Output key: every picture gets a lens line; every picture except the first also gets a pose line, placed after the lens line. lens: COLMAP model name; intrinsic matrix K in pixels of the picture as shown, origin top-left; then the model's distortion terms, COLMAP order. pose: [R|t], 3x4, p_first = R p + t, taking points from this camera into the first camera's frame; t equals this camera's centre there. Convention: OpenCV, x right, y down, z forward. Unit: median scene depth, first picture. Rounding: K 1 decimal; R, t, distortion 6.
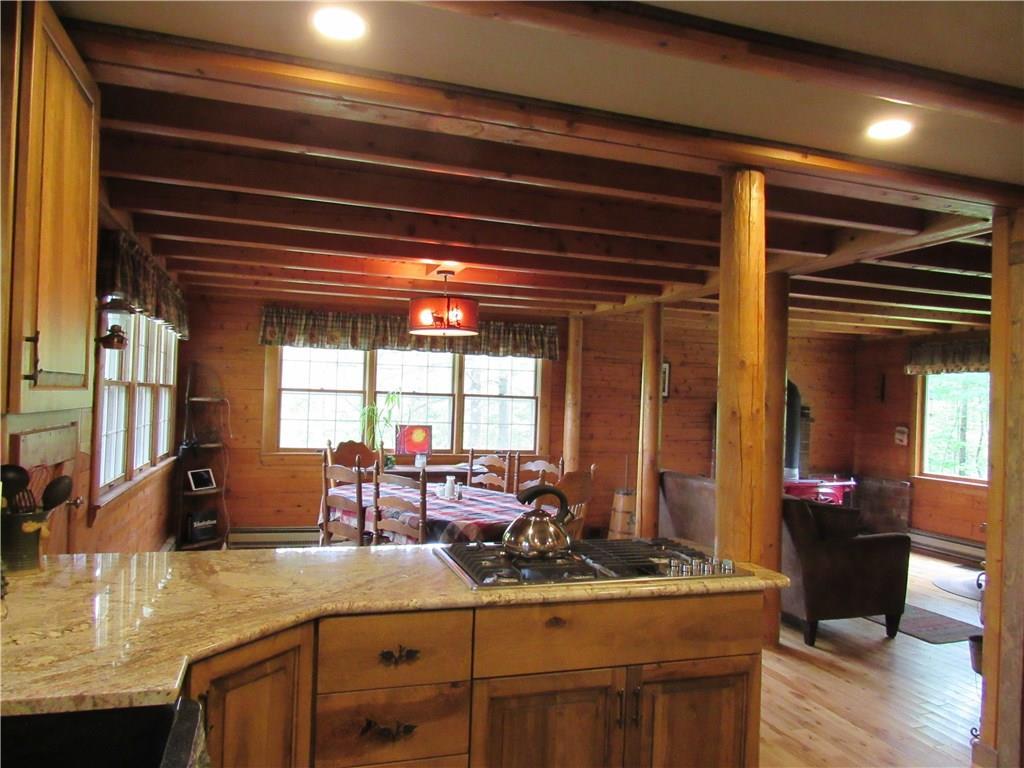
lens RADIAL K [[782.1, 0, 512.0], [0, 782.1, 384.0], [0, 0, 1]] dist [-0.011363, -0.002524]
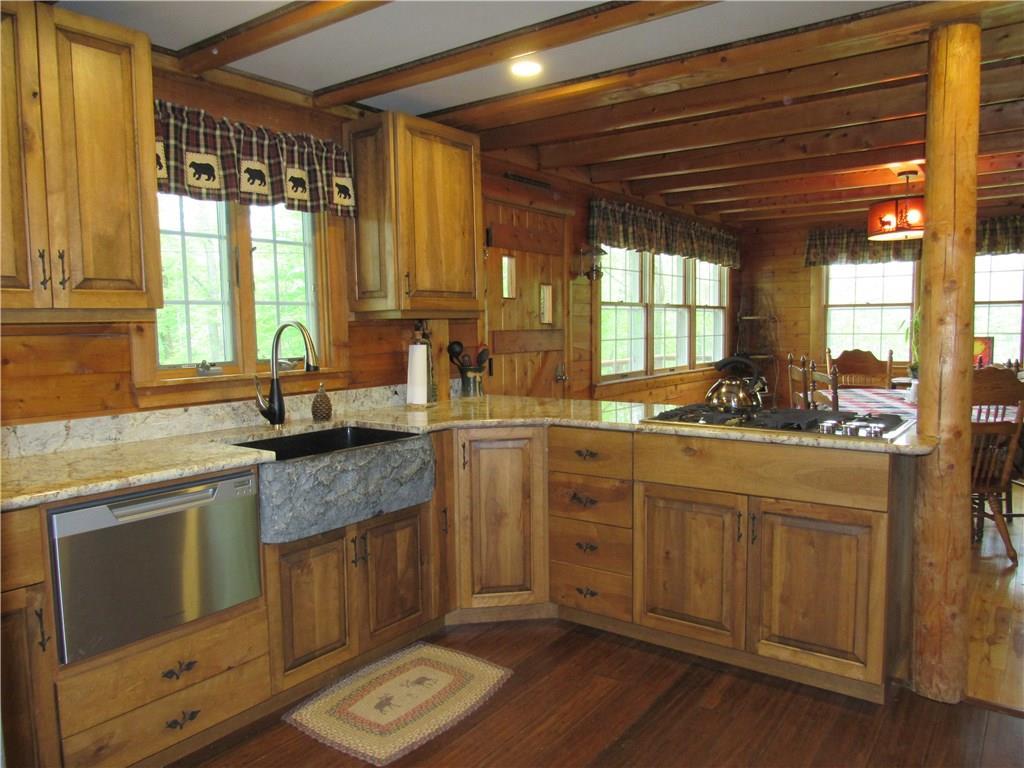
lens RADIAL K [[780.0, 0, 513.8], [0, 780.0, 370.8], [0, 0, 1]] dist [0.187317, -0.001129]
pose [[0.608041, 0.020131, -0.793650, 0.333531], [0.028967, 0.998450, 0.047518, 0.031704], [0.793377, -0.051882, 0.606516, -0.024974]]
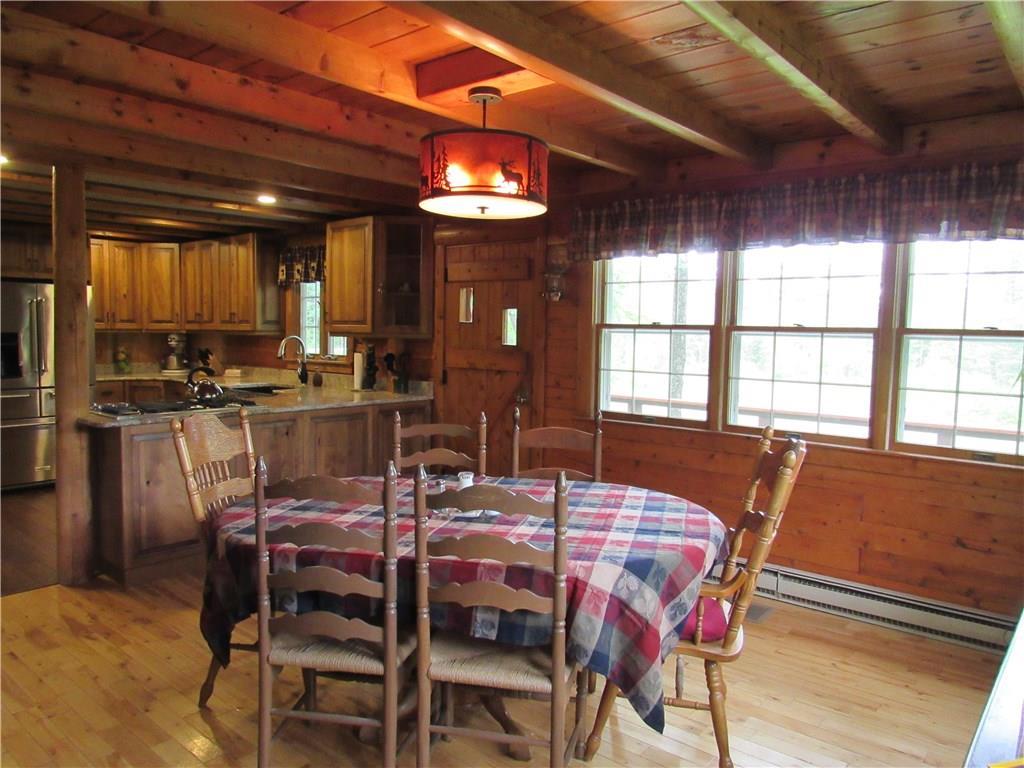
lens RADIAL K [[731.8, 0, 512.0], [0, 731.8, 384.0], [0, 0, 1]] dist [-0.011062, -0.003432]
pose [[-0.847206, -0.005730, -0.531234, 0.110280], [-0.038246, 0.998005, 0.050230, 0.024454], [0.529887, 0.062873, -0.845735, 1.275927]]
